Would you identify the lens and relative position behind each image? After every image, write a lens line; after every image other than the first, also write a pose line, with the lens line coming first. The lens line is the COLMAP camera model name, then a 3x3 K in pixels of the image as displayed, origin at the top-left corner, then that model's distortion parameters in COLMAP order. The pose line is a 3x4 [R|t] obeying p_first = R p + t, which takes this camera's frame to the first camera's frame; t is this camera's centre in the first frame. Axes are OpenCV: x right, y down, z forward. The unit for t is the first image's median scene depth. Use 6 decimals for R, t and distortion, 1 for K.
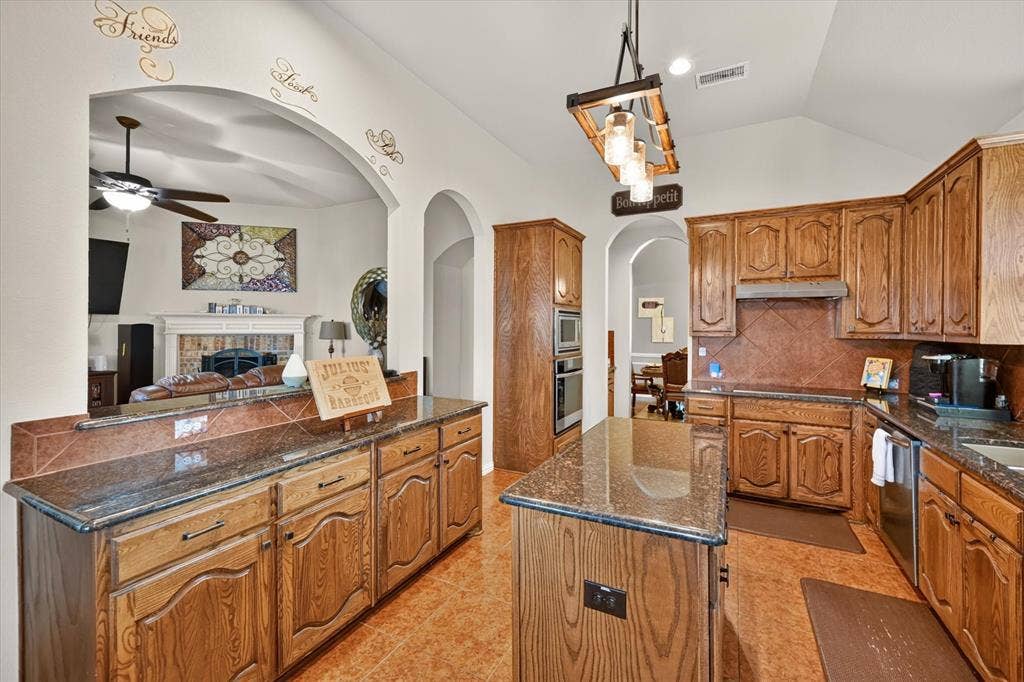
lens RADIAL K [[416.9, 0, 518.8], [0, 416.9, 327.8], [0, 0, 1]] dist [-0.003844, 0.001200]
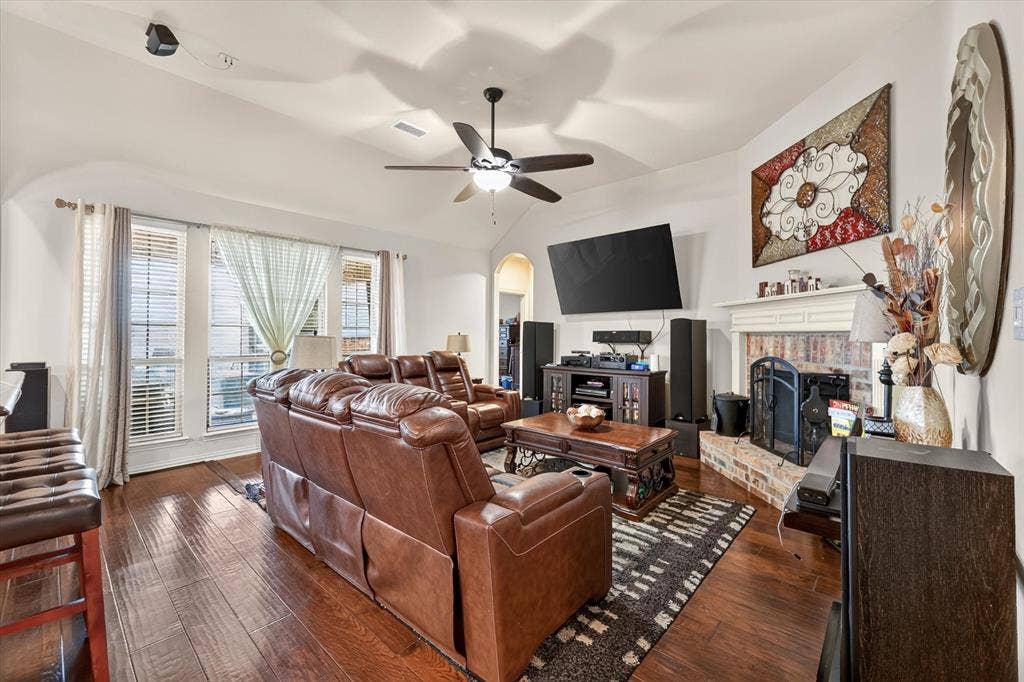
lens RADIAL K [[416.9, 0, 518.5], [0, 416.9, 331.1], [0, 0, 1]] dist [-0.003844, 0.001200]
pose [[-0.243619, -0.015190, -0.969752, -0.039100], [-0.009022, 0.999870, -0.013395, 0.025966], [0.969829, 0.005486, -0.243724, 0.787962]]
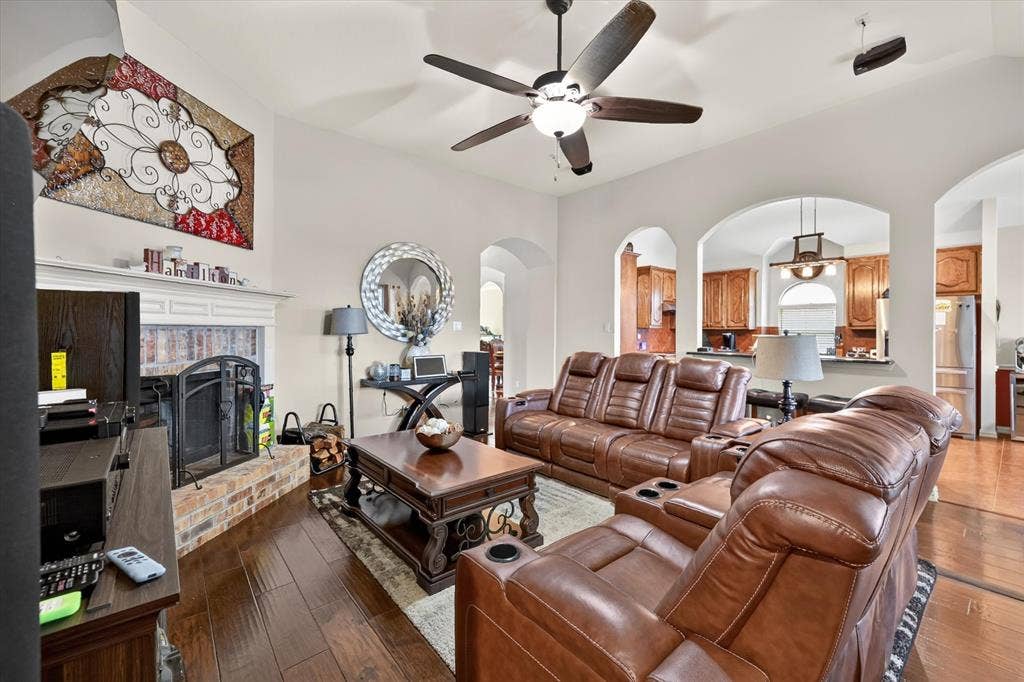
lens RADIAL K [[416.9, 0, 518.7], [0, 416.9, 331.4], [0, 0, 1]] dist [-0.003844, 0.001200]
pose [[0.389887, -0.001422, 0.920862, -0.967827], [-0.004923, 0.999981, 0.003628, 0.019297], [-0.920850, -0.005948, 0.389872, 0.492806]]
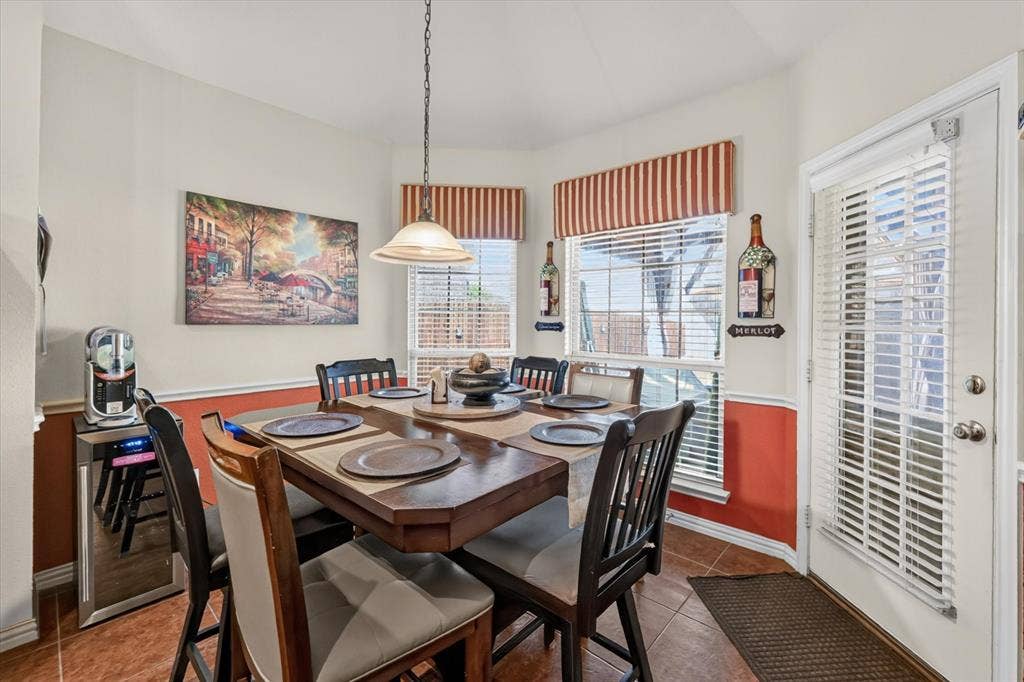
lens RADIAL K [[416.9, 0, 551.3], [0, 416.9, 319.3], [0, 0, 1]] dist [-0.003844, 0.001200]
pose [[-0.974558, -0.011033, 0.223864, -0.227963], [-0.011716, 0.999930, -0.001719, 0.019703], [-0.223829, -0.004298, -0.974619, 0.131606]]
